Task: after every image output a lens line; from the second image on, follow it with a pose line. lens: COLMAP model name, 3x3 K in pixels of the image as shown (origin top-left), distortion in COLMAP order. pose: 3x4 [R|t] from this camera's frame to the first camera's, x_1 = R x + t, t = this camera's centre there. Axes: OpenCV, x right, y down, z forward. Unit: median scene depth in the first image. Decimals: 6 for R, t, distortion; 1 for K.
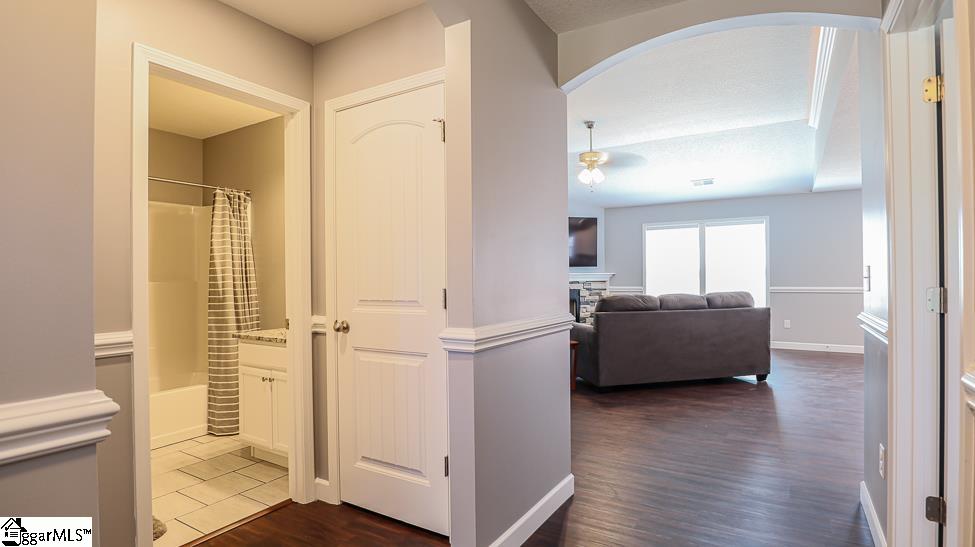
lens RADIAL K [[494.5, 0, 484.6], [0, 494.5, 273.8], [0, 0, 1]] dist [-0.034682, 0.003994]
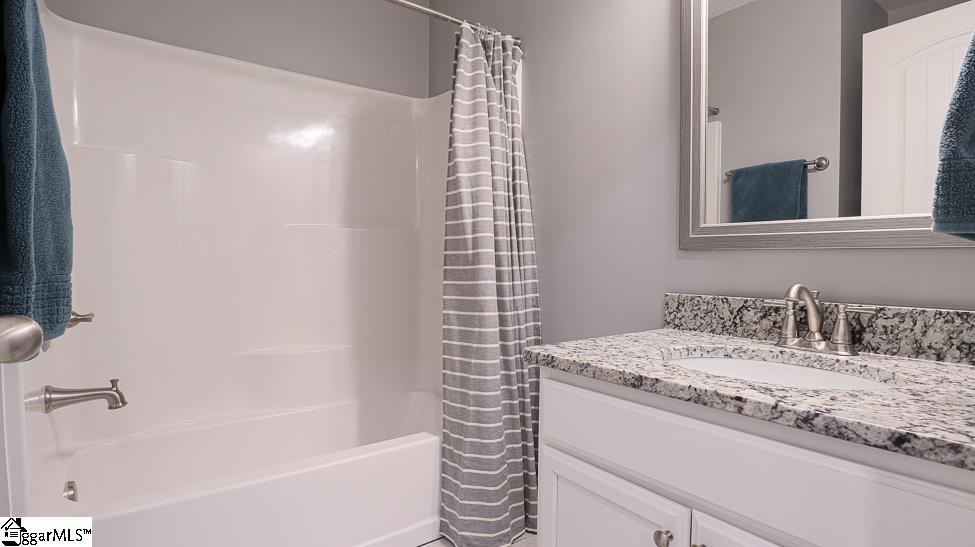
lens RADIAL K [[494.5, 0, 483.1], [0, 494.5, 272.5], [0, 0, 1]] dist [-0.034682, 0.003994]
pose [[0.927910, 0.024686, -0.371985, -0.351915], [-0.012844, 0.999330, 0.034280, 0.049469], [0.372582, -0.027031, 0.927605, 0.570570]]
